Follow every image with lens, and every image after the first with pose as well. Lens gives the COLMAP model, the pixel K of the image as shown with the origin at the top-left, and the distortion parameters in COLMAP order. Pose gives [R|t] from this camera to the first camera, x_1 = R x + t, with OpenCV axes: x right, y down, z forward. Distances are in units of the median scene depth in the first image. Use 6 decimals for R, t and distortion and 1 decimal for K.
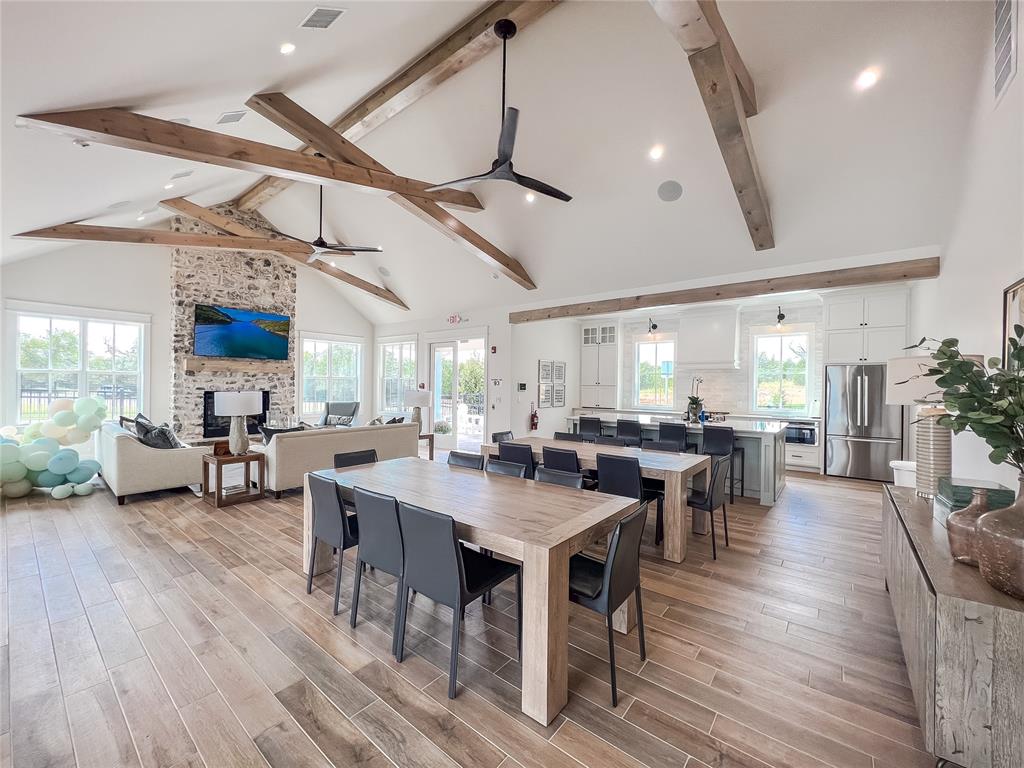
lens RADIAL K [[407.6, 0, 517.9], [0, 407.6, 384.8], [0, 0, 1]] dist [-0.003870, 0.000094]
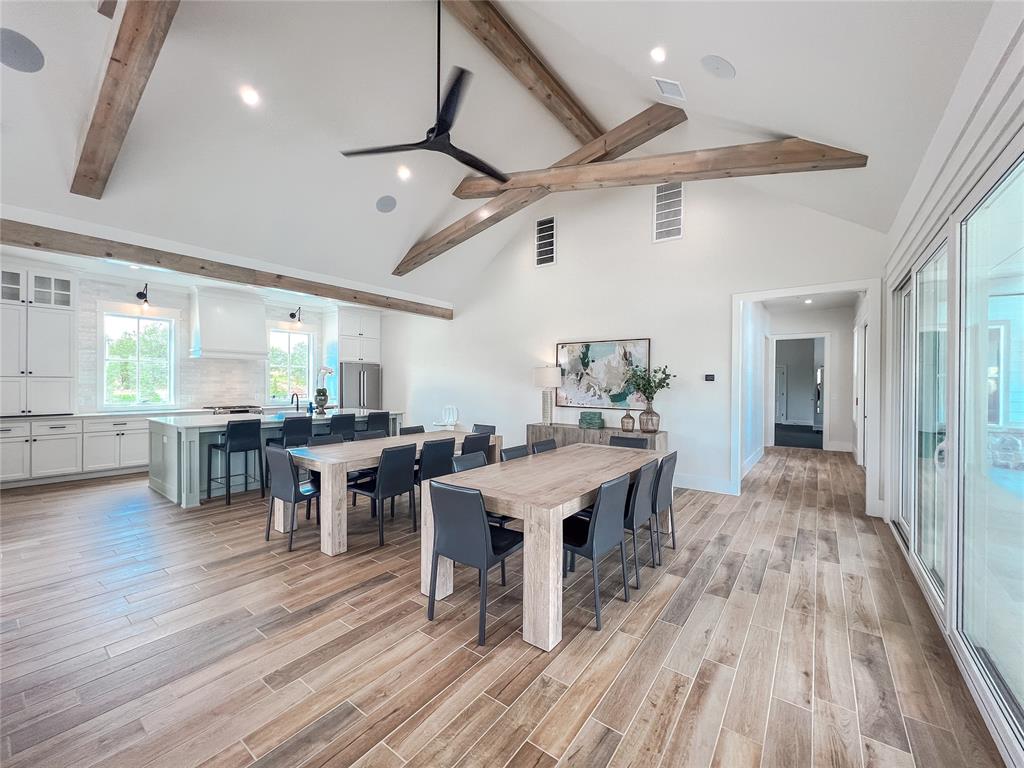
lens RADIAL K [[403.9, 0, 512.0], [0, 403.9, 384.0], [0, 0, 1]] dist [-0.000920, 0.000003]
pose [[-0.015506, -0.016109, 0.999750, -0.472312], [-0.006577, 0.999850, 0.016008, -0.001821], [-0.999858, -0.006327, -0.015609, 0.423342]]
